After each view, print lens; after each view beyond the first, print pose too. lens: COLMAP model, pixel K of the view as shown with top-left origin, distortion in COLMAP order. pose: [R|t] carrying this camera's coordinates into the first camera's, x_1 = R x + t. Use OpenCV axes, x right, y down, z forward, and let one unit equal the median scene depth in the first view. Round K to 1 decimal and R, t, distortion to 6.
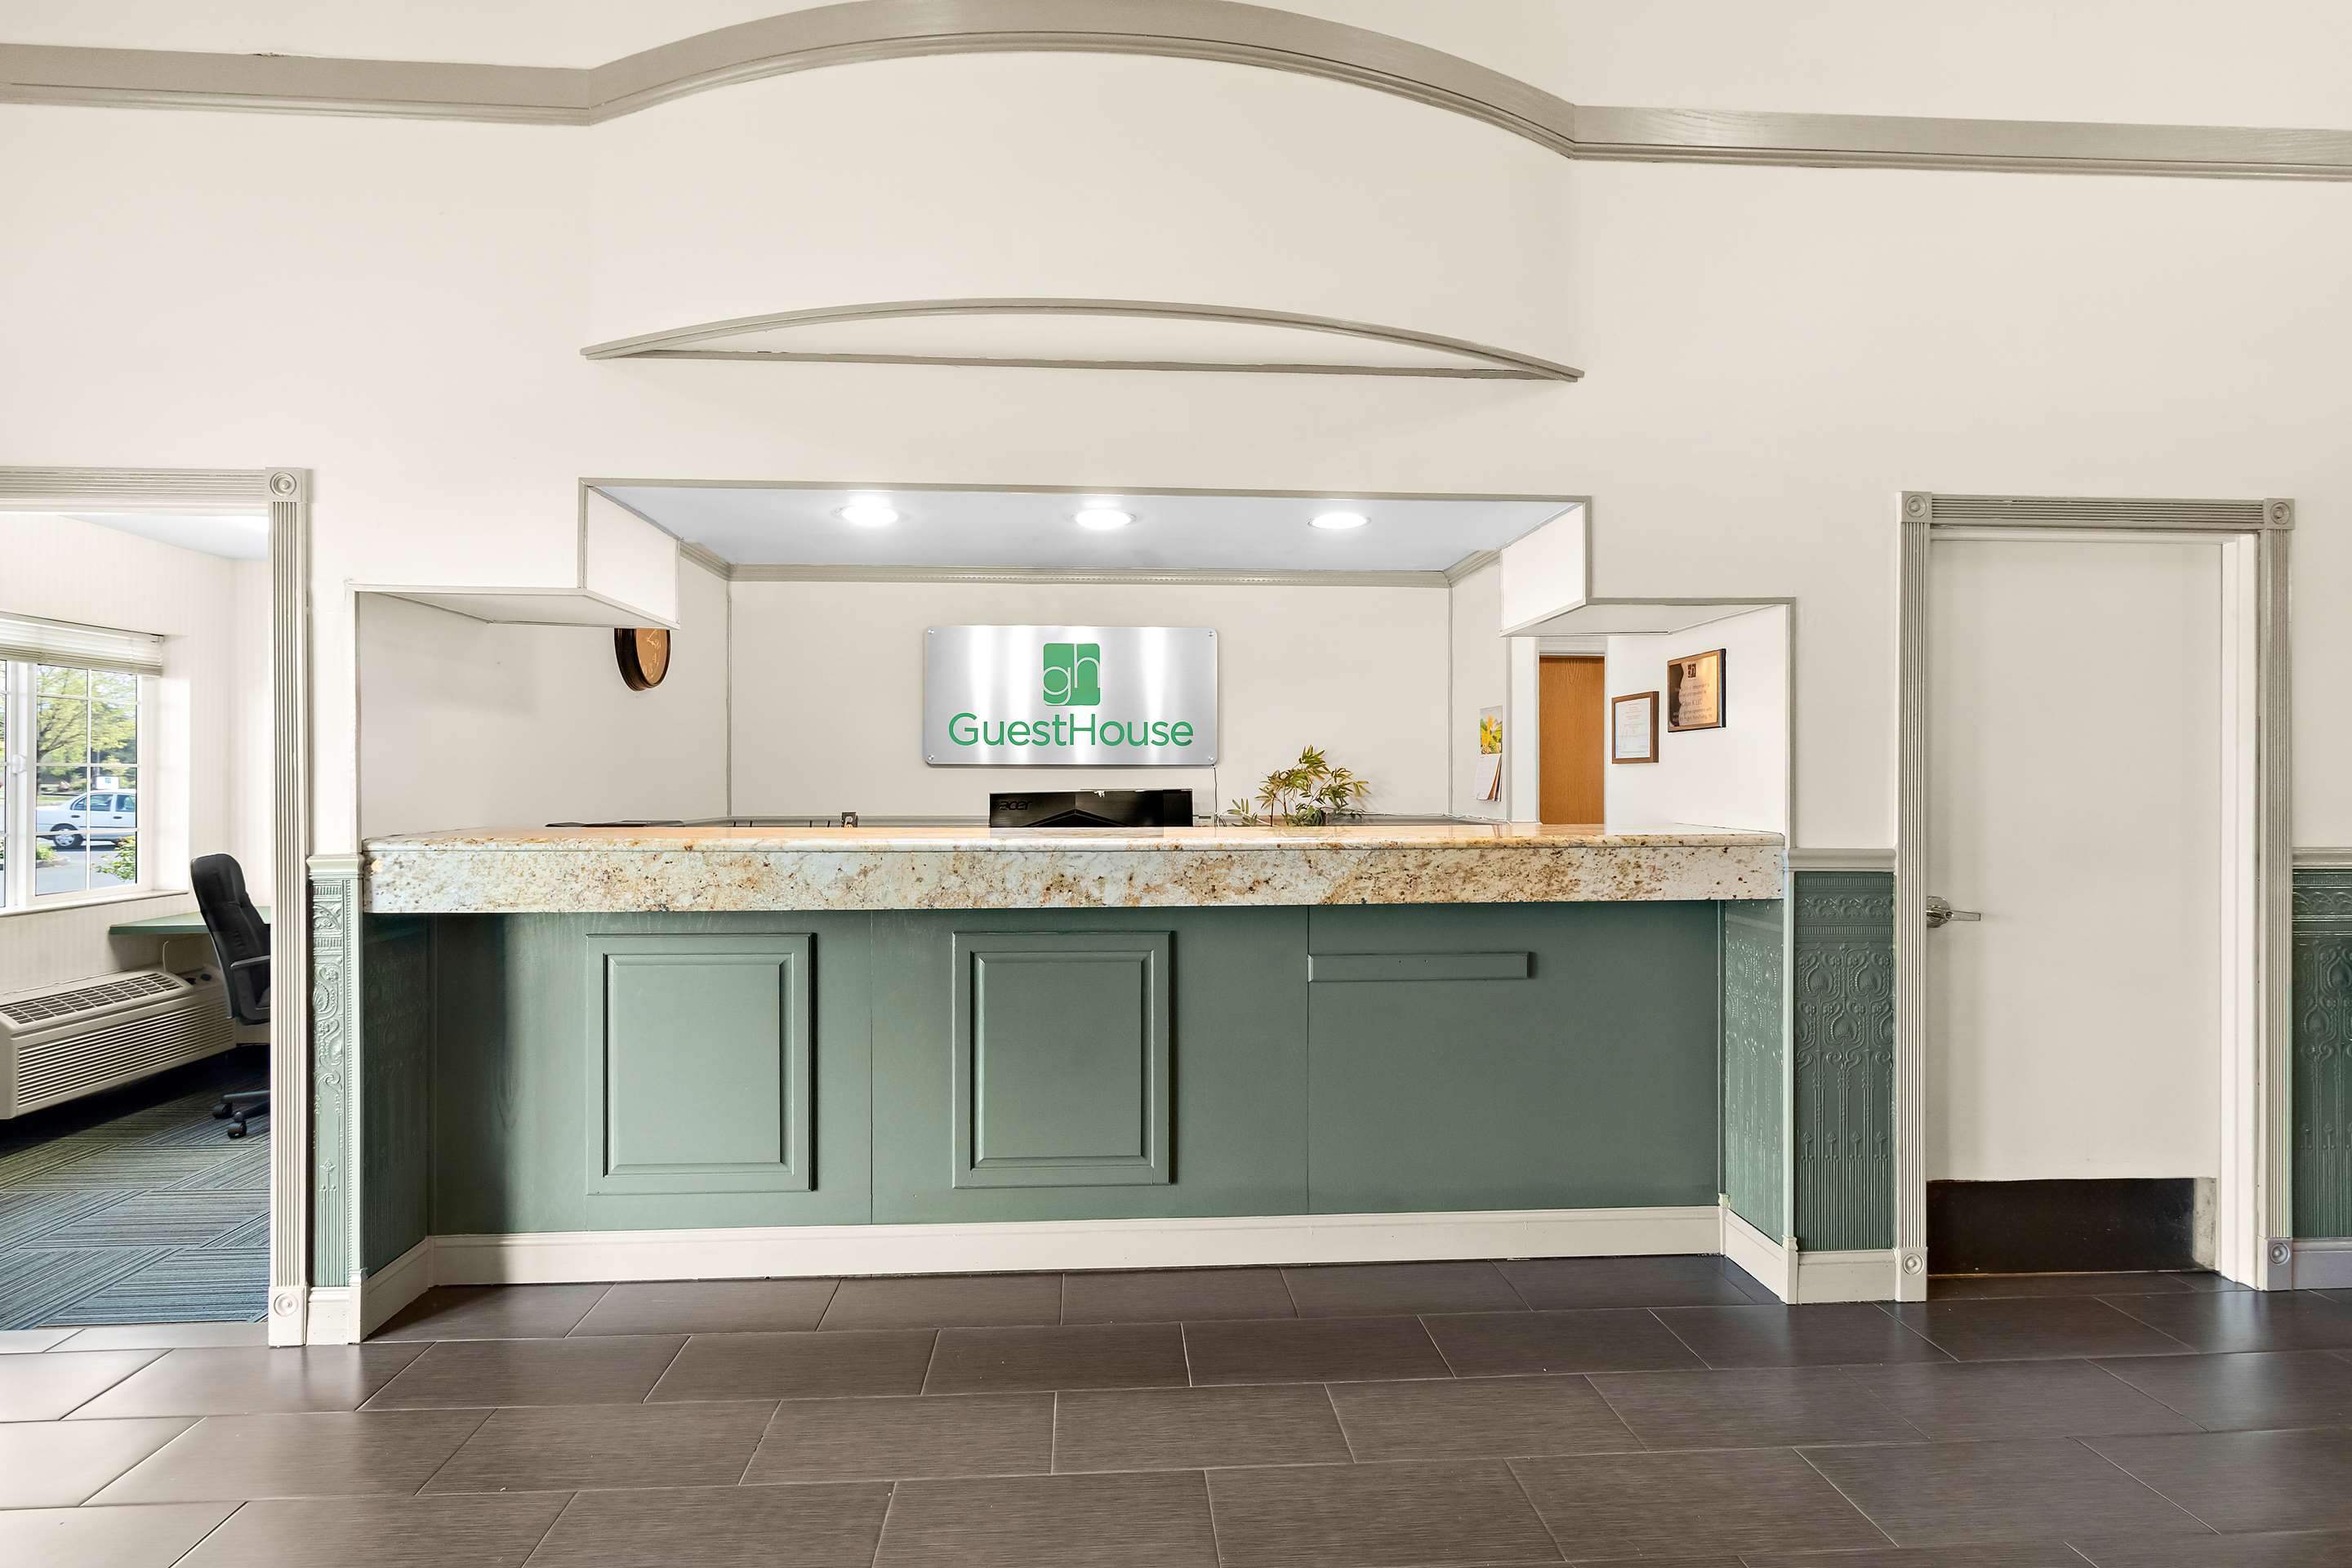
lens RADIAL K [[1134.2, 0, 1176.0], [0, 1134.2, 784.0], [0, 0, 1]] dist [-0.000546, -0.000775]
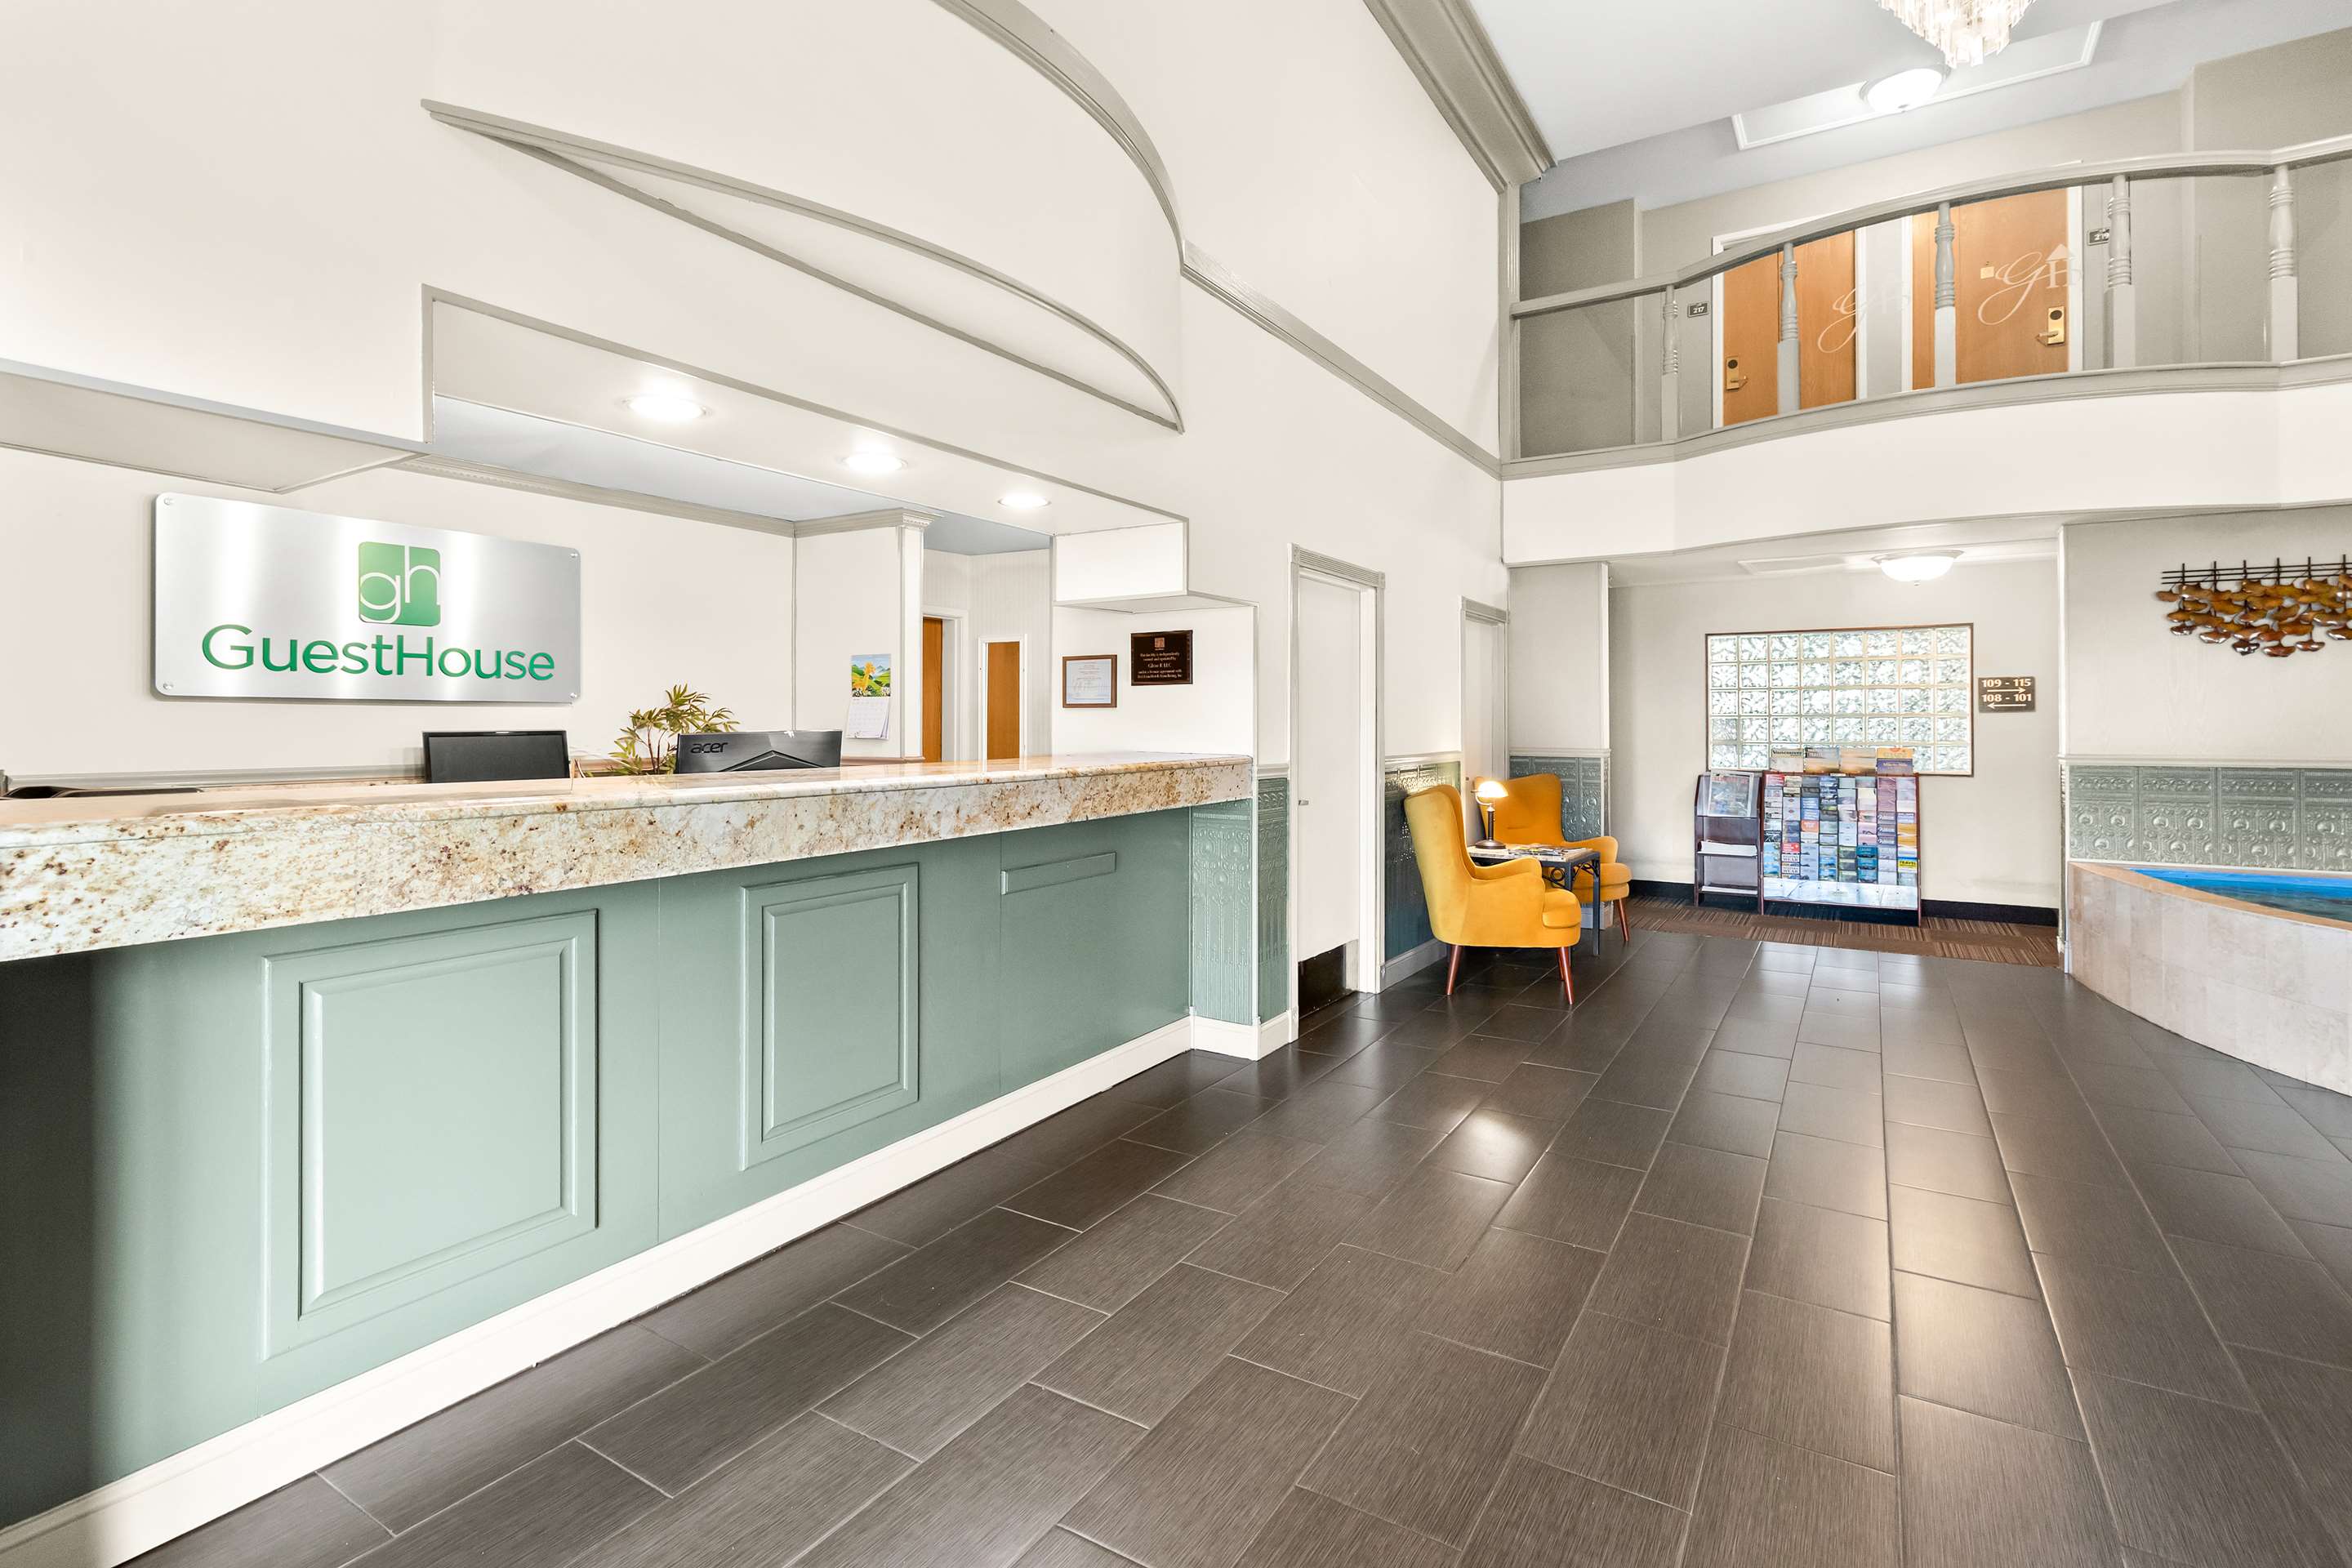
lens RADIAL K [[1121.2, 0, 1177.5], [0, 1121.2, 723.1], [0, 0, 1]] dist [-0.000180, 0.000052]
pose [[0.574773, -0.001010, 0.818312, -0.775508], [0.002142, 0.999998, -0.000270, 0.000195], [-0.818310, 0.001908, 0.574774, 0.214277]]
